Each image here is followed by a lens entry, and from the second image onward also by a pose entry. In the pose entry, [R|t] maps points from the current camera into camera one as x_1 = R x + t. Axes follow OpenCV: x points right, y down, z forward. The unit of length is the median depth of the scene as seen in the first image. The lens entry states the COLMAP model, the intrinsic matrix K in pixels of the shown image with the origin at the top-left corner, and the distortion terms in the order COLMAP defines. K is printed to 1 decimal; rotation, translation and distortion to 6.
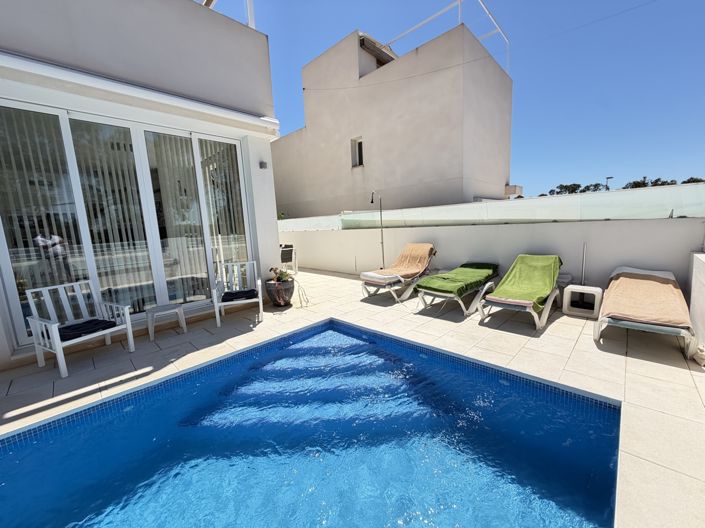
lens RADIAL K [[281.9, 0, 352.5], [0, 281.9, 264.0], [0, 0, 1]] dist [-0.000264, -0.000253]
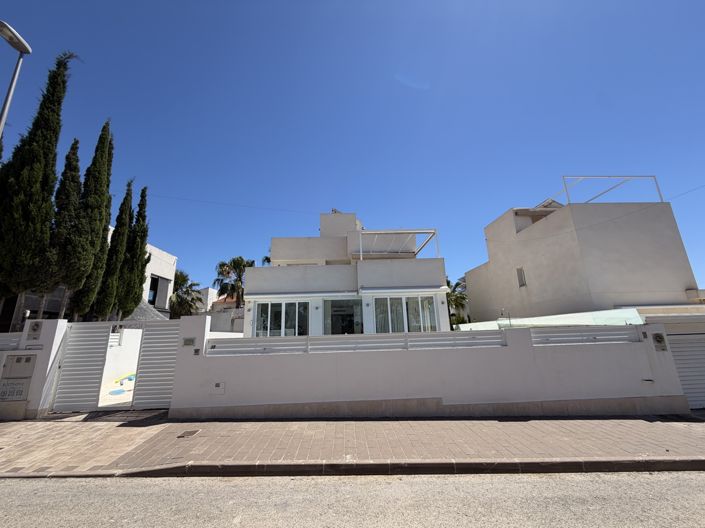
lens RADIAL K [[280.9, 0, 352.6], [0, 280.9, 265.2], [0, 0, 1]] dist [0.002287, -0.000308]
pose [[0.720899, -0.138778, -0.679003, 0.974779], [-0.101752, 0.947934, -0.301773, 0.203147], [0.685530, 0.286638, 0.669244, -1.535601]]
